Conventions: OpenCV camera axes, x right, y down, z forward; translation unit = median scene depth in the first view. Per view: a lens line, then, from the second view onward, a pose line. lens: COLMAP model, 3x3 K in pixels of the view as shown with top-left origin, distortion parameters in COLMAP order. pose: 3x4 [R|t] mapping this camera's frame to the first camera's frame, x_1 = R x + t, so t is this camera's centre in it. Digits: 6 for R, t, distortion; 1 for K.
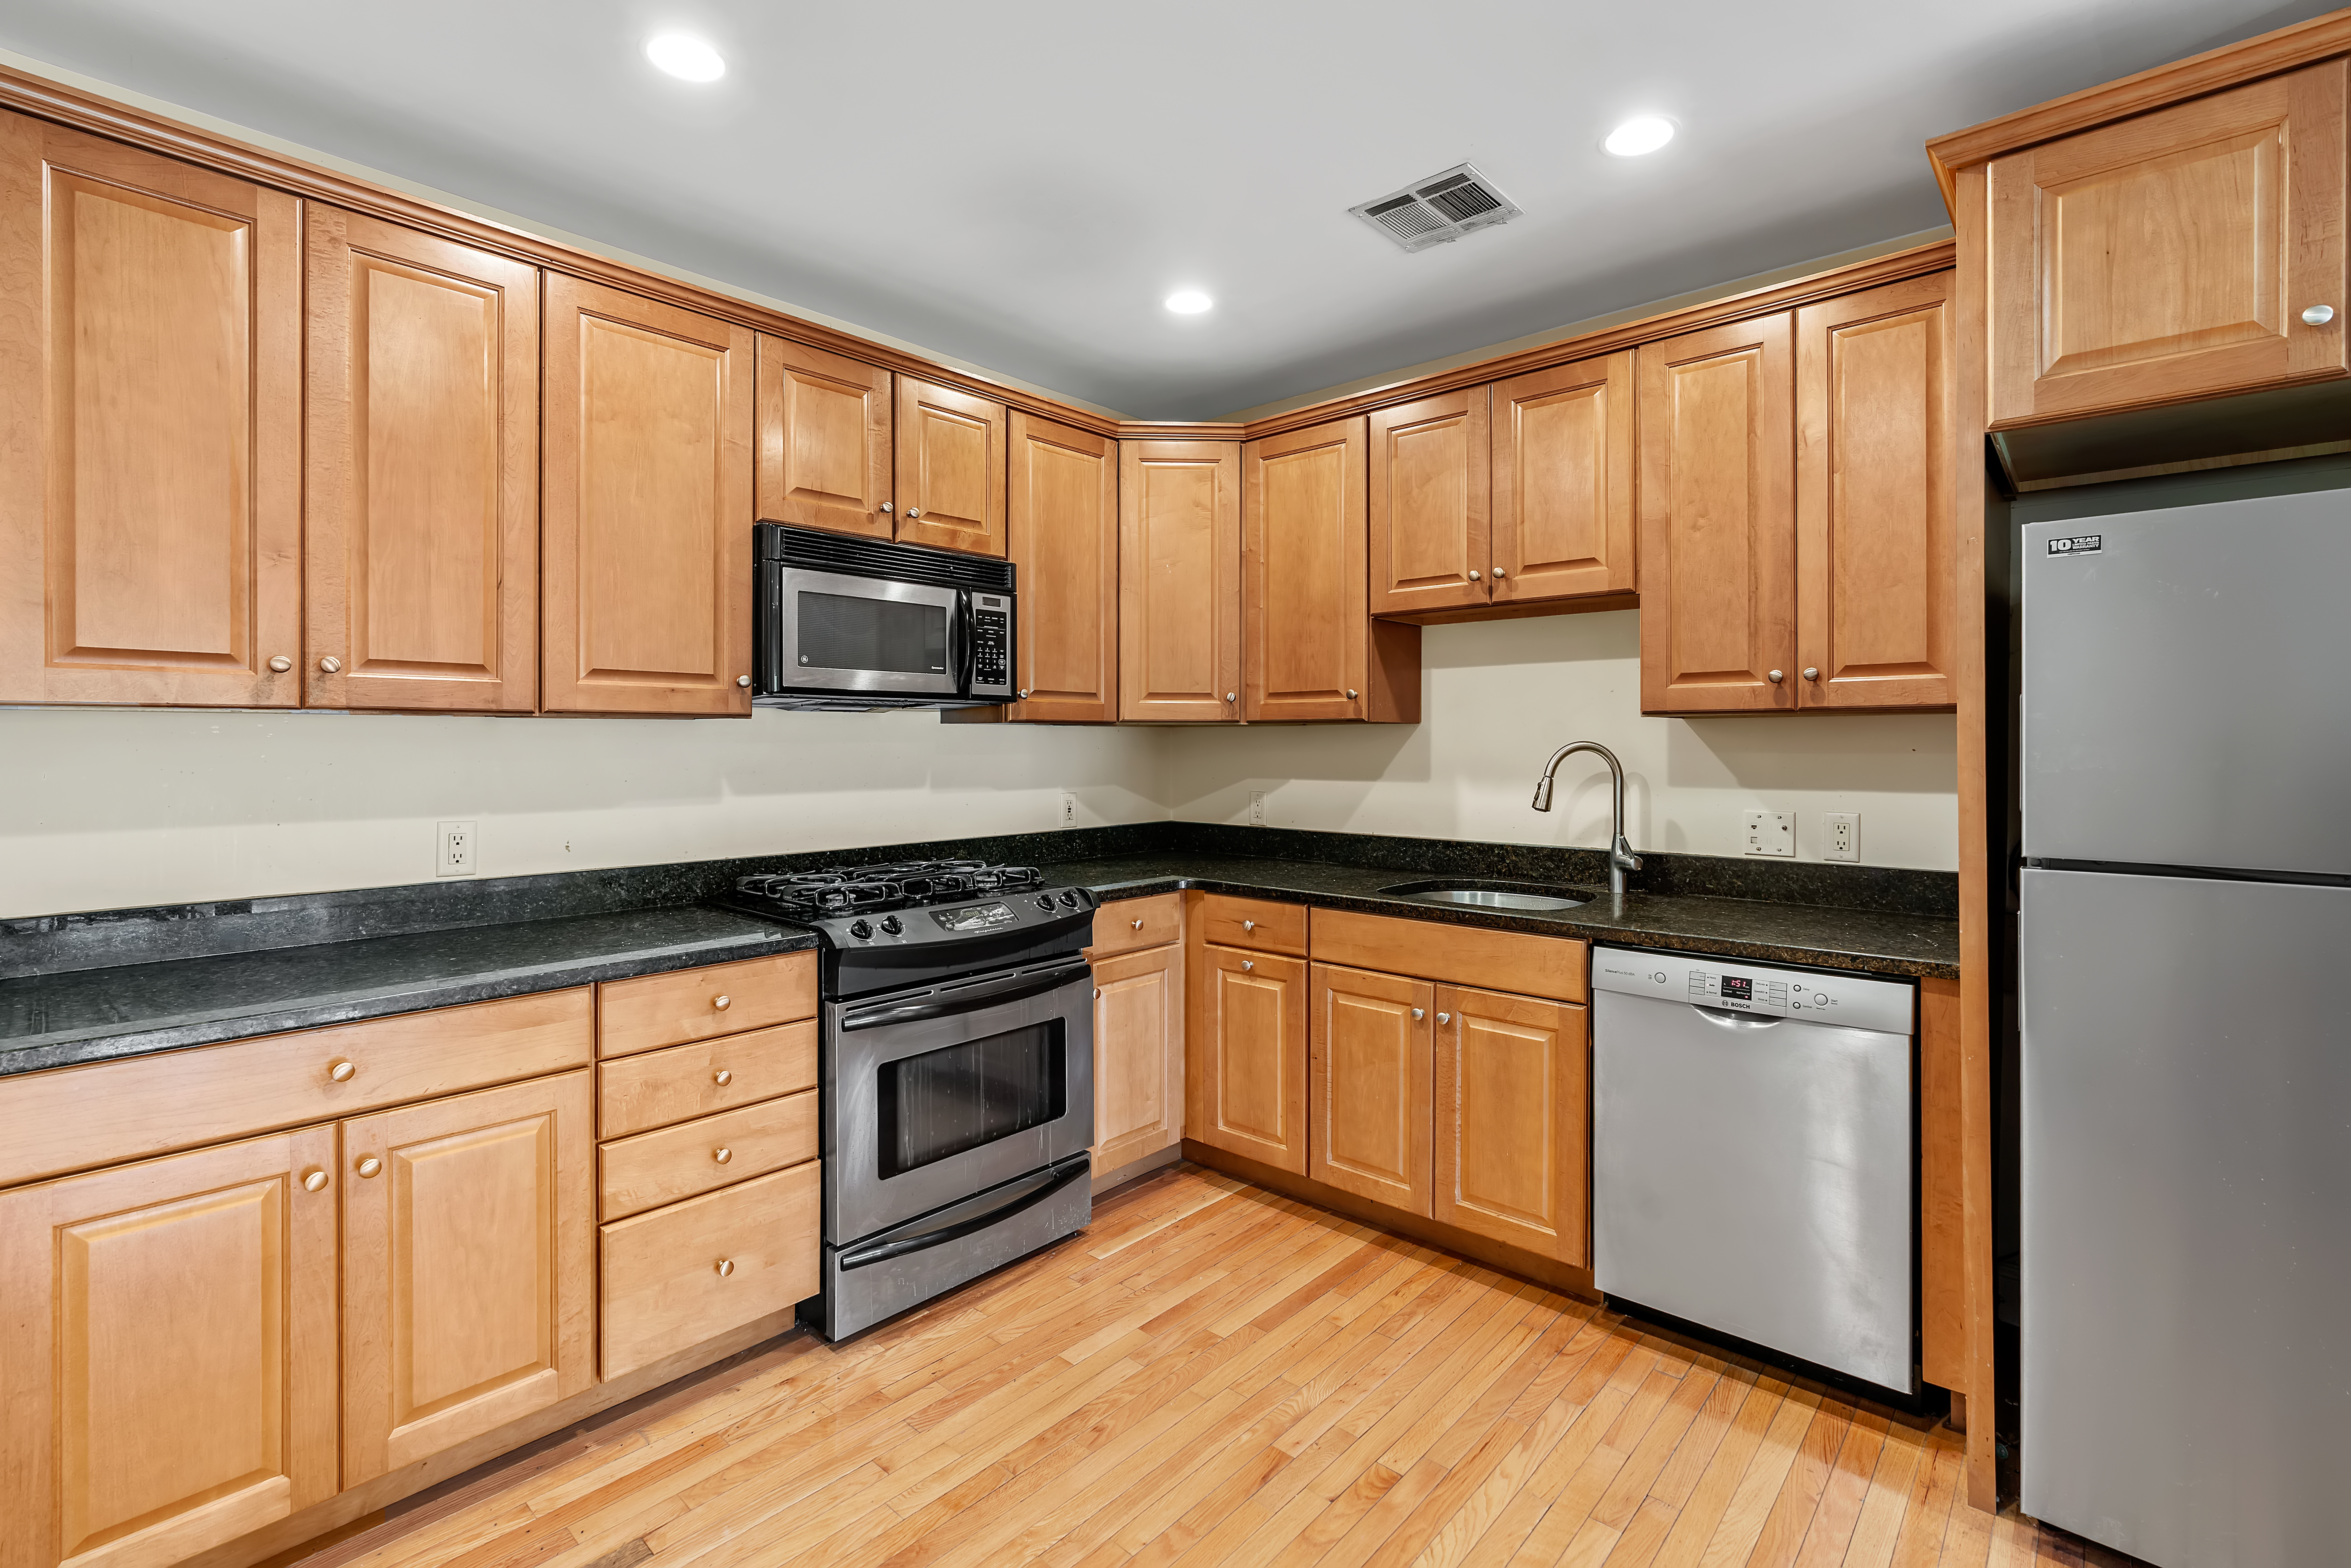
lens RADIAL K [[1077.4, 0, 1175.7], [0, 1077.4, 761.4], [0, 0, 1]] dist [-0.002538, -0.000377]
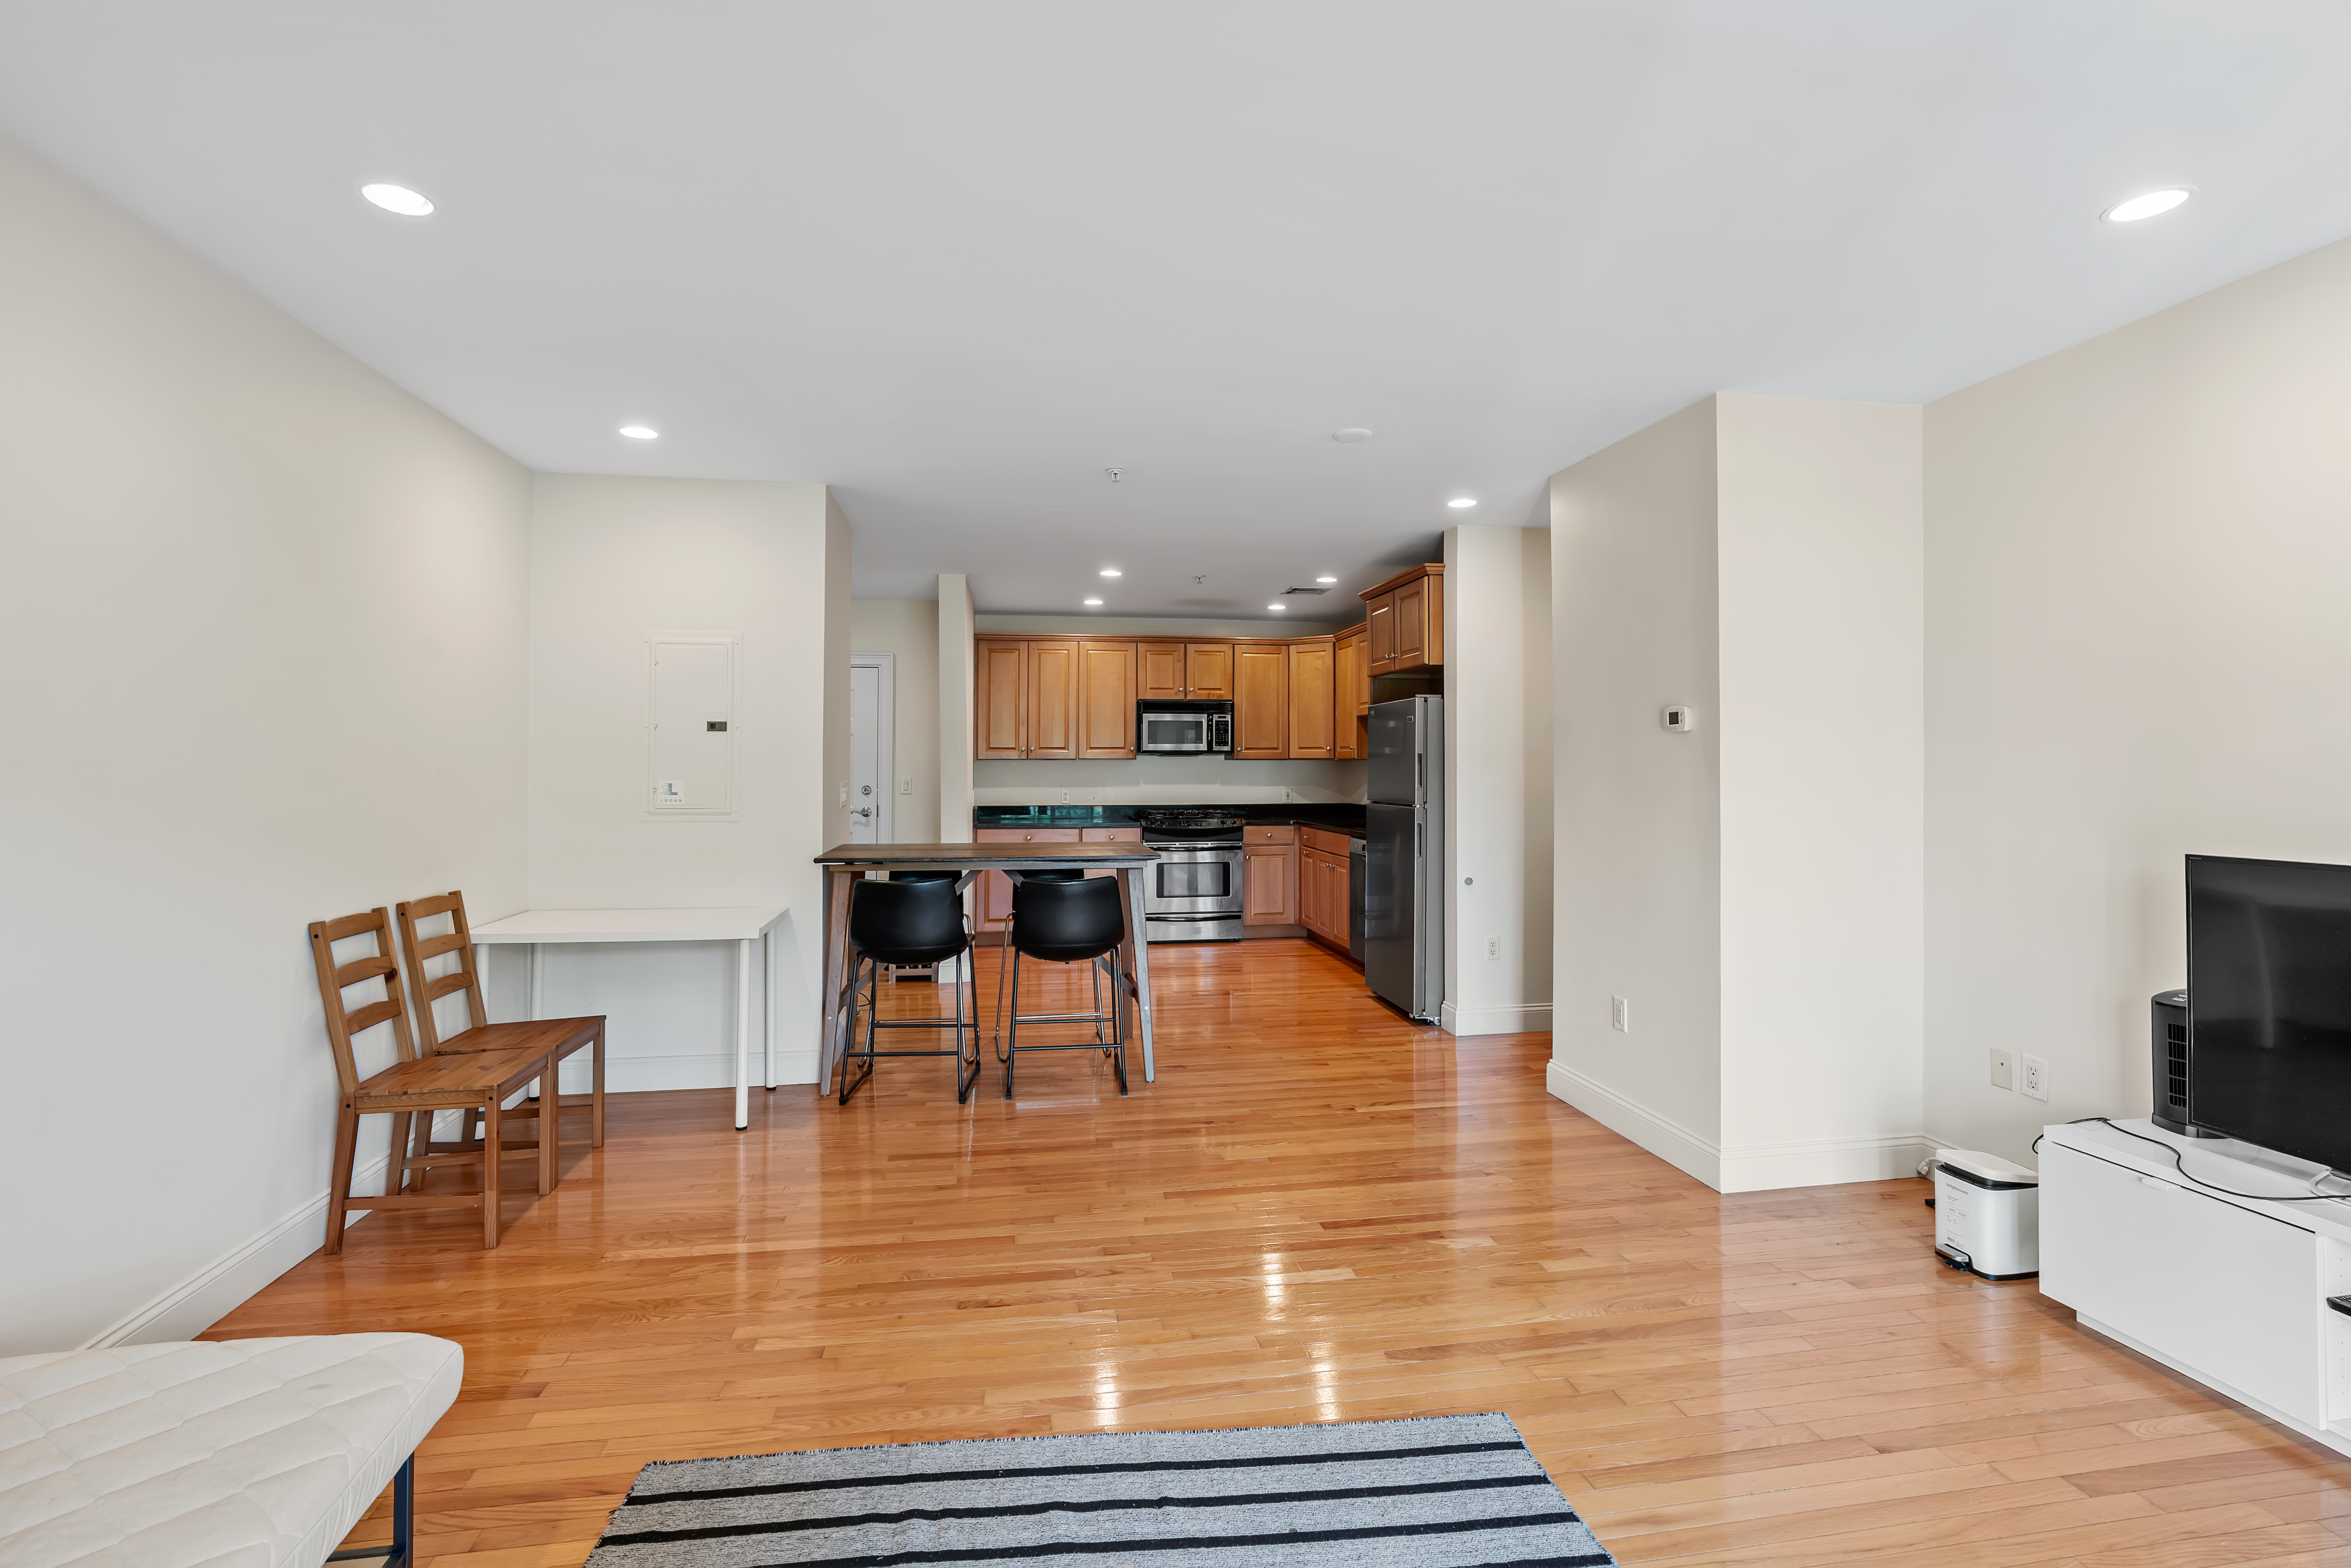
lens RADIAL K [[1077.4, 0, 1170.8], [0, 1077.4, 775.8], [0, 0, 1]] dist [-0.002538, -0.000377]
pose [[0.784129, 0.002069, -0.620595, 1.485336], [-0.007940, 0.999946, -0.006700, 0.025004], [0.620547, 0.010181, 0.784103, -1.297698]]
